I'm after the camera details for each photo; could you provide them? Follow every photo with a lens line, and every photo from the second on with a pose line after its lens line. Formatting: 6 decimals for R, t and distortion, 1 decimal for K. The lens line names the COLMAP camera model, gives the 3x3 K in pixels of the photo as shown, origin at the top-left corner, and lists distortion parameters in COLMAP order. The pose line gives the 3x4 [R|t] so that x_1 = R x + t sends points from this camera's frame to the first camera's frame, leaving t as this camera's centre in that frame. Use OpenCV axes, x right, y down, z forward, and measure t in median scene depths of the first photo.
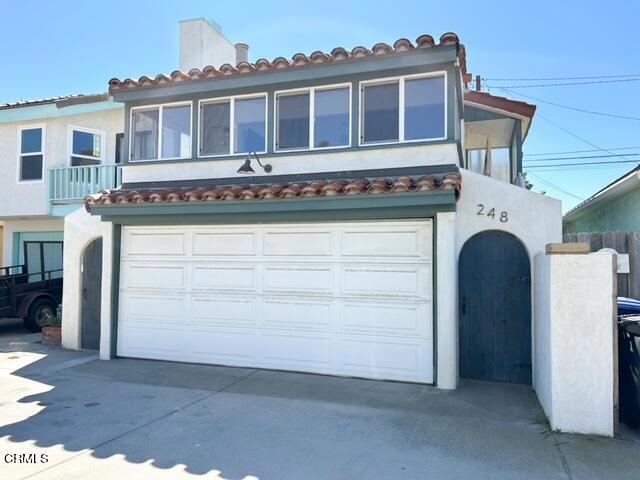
lens RADIAL K [[489.9, 0, 308.5], [0, 489.9, 248.2], [0, 0, 1]] dist [0.026558, -0.016999]
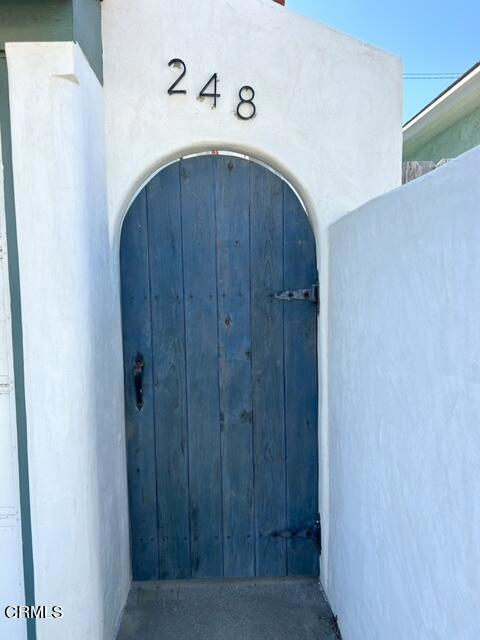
lens RADIAL K [[489.9, 0, 237.9], [0, 489.9, 320.7], [0, 0, 1]] dist [0.026558, -0.016999]
pose [[0.925870, -0.050333, 0.374475, 0.251260], [0.010386, 0.994103, 0.107938, 0.040552], [-0.377700, -0.096047, 0.920933, 0.656869]]
